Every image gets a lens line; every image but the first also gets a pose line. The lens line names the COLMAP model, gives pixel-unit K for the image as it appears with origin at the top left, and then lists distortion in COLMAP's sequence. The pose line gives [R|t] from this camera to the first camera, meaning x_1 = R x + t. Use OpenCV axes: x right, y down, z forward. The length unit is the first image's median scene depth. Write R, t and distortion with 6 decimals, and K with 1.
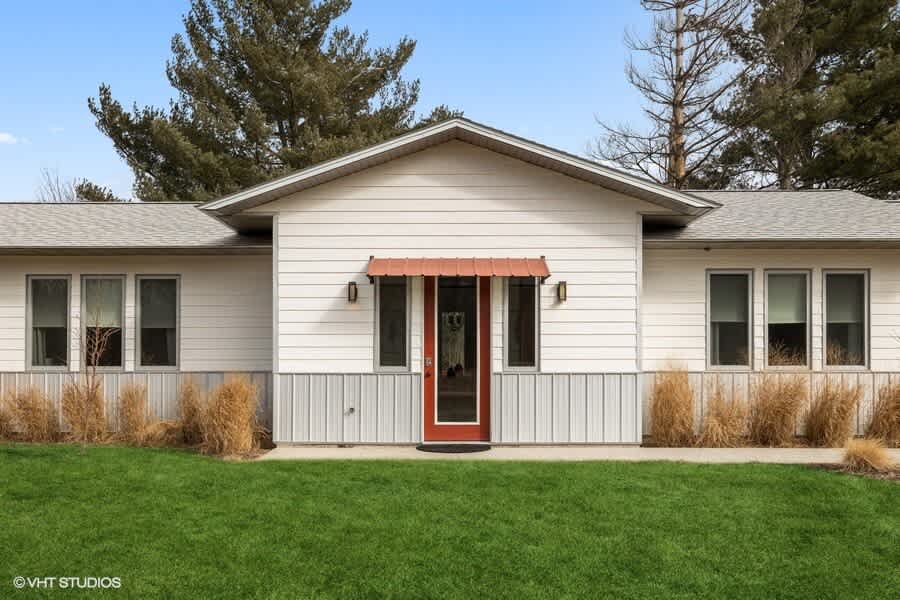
lens RADIAL K [[1303.3, 0, 450.0], [0, 1303.3, 300.0], [0, 0, 1]] dist [0.031461, 0.026596]
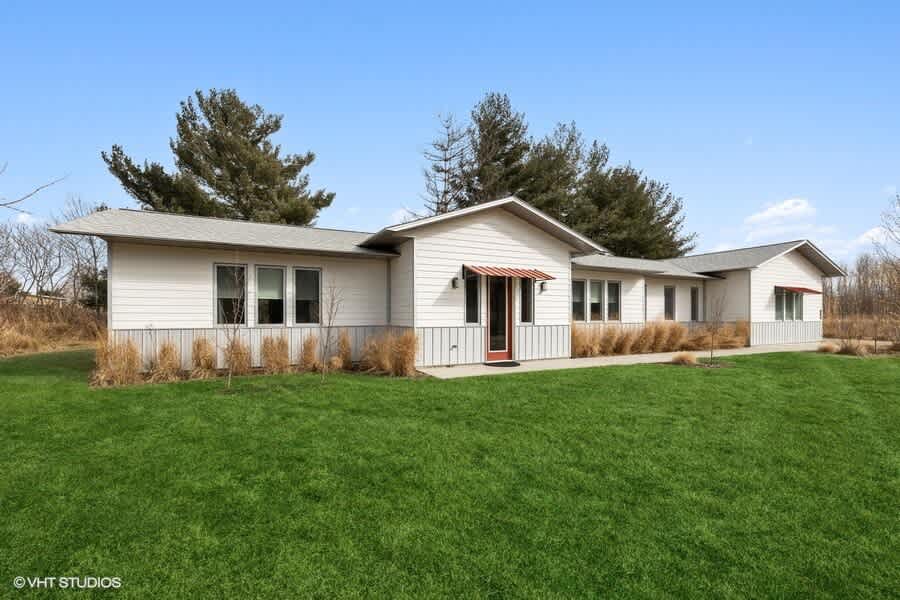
lens RADIAL K [[519.8, 0, 450.0], [0, 519.8, 300.0], [0, 0, 1]] dist [0.001042, -0.000025]
pose [[0.795507, 0.017740, 0.605684, -0.525861], [-0.025579, 0.999663, 0.004316, 0.015292], [-0.605404, -0.018926, 0.795693, 0.417480]]
